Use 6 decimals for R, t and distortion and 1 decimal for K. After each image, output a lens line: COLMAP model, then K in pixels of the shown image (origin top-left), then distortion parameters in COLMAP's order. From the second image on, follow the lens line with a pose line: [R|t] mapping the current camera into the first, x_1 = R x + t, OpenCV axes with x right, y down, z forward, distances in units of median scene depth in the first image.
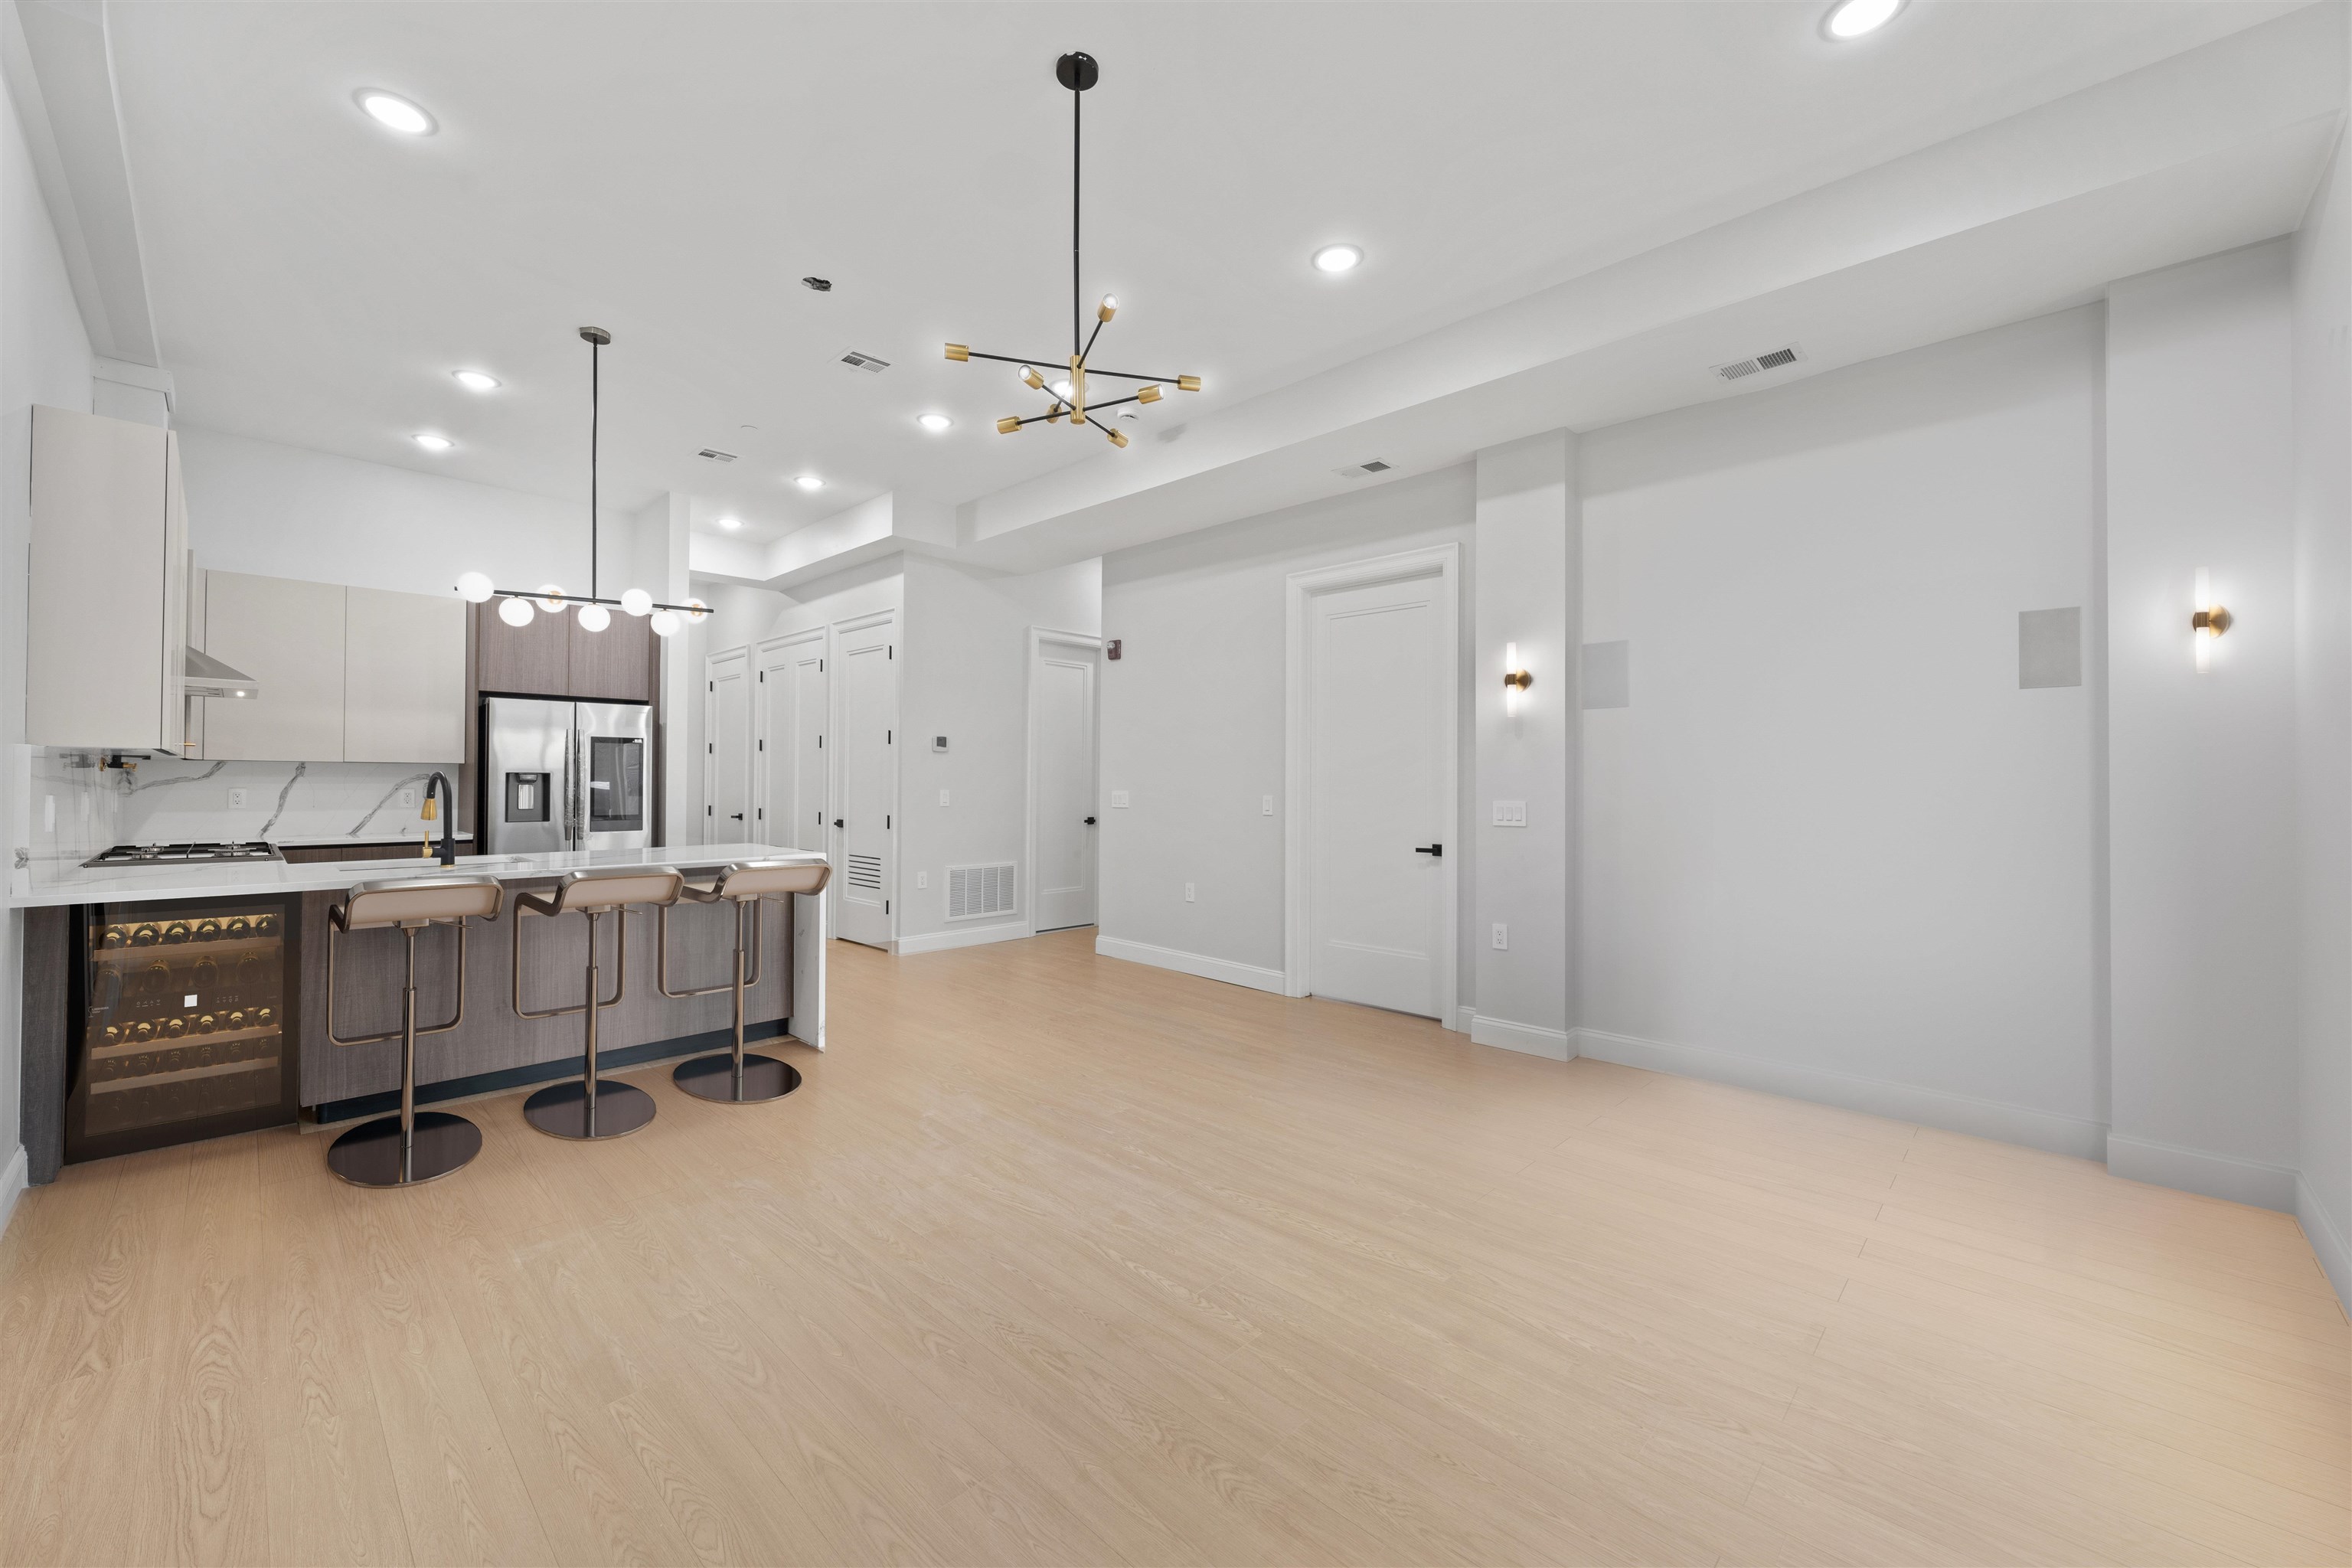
lens RADIAL K [[924.4, 0, 1174.4], [0, 924.4, 767.0], [0, 0, 1]] dist [0.000825, -0.000864]
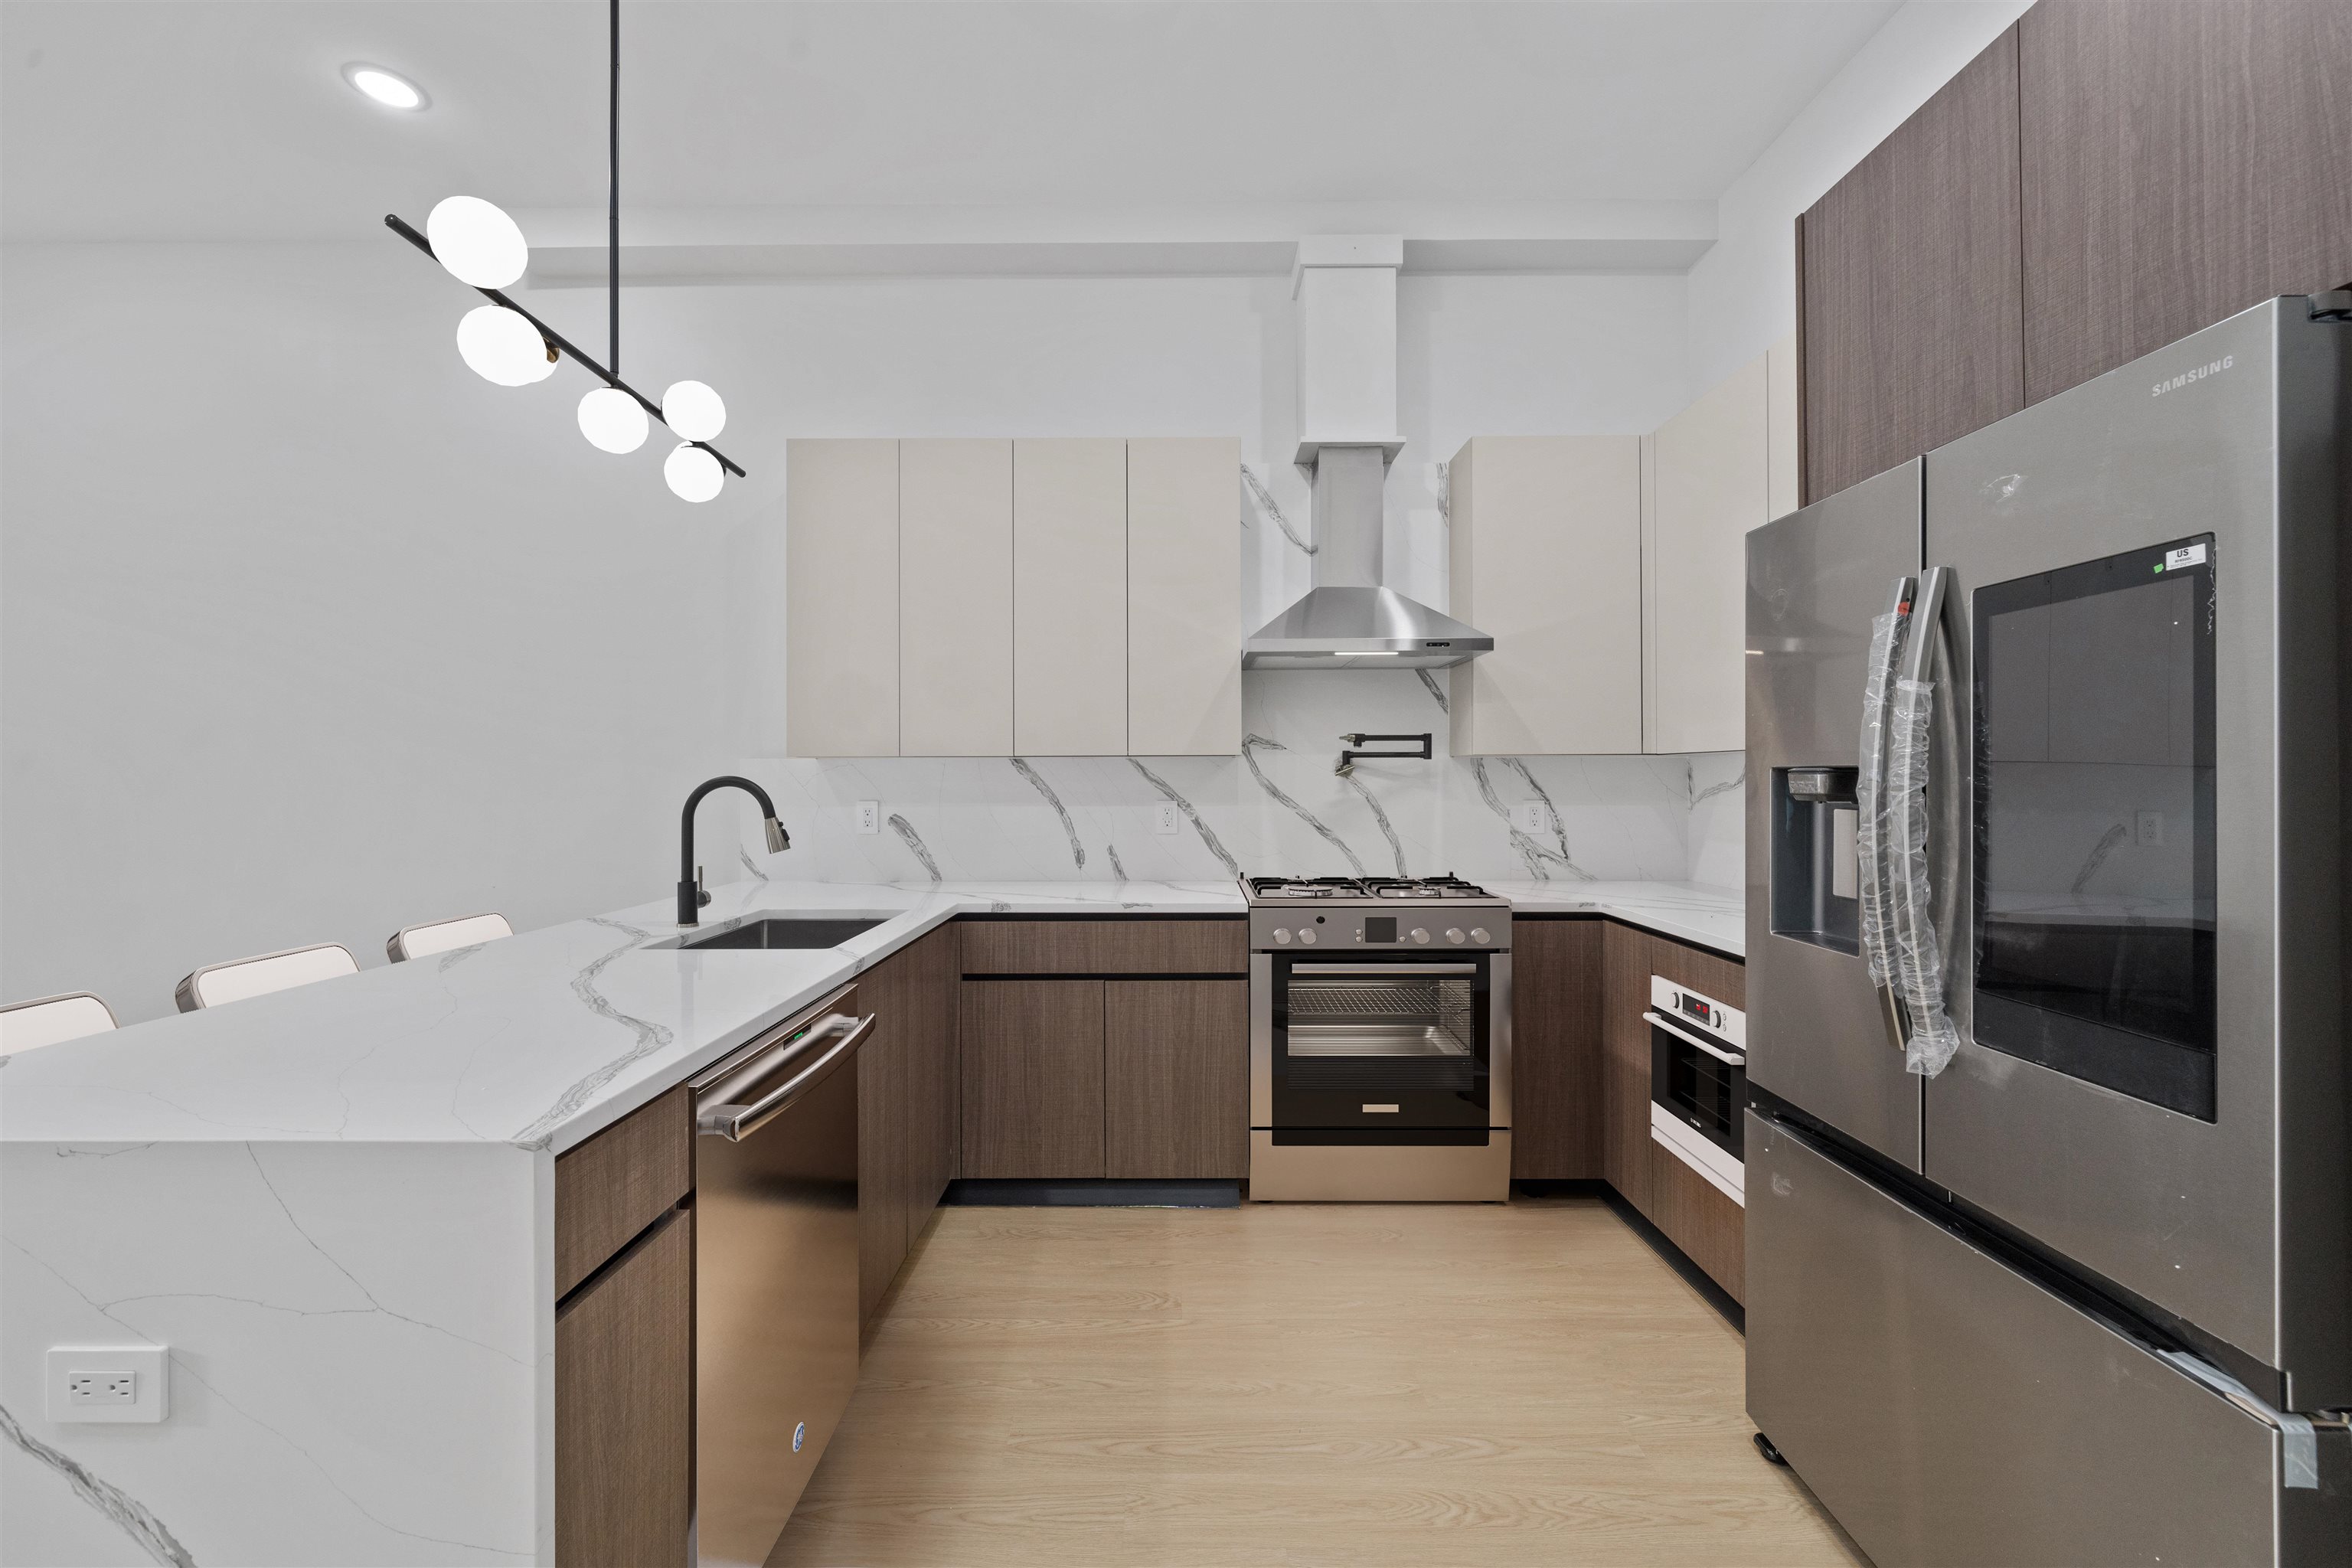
lens RADIAL K [[924.4, 0, 1168.5], [0, 924.4, 772.0], [0, 0, 1]] dist [0.000825, -0.000864]
pose [[-0.720930, -0.007169, -0.692971, -0.323926], [0.009852, 0.999739, -0.020591, 0.010197], [0.692938, -0.021672, -0.720672, 0.939102]]
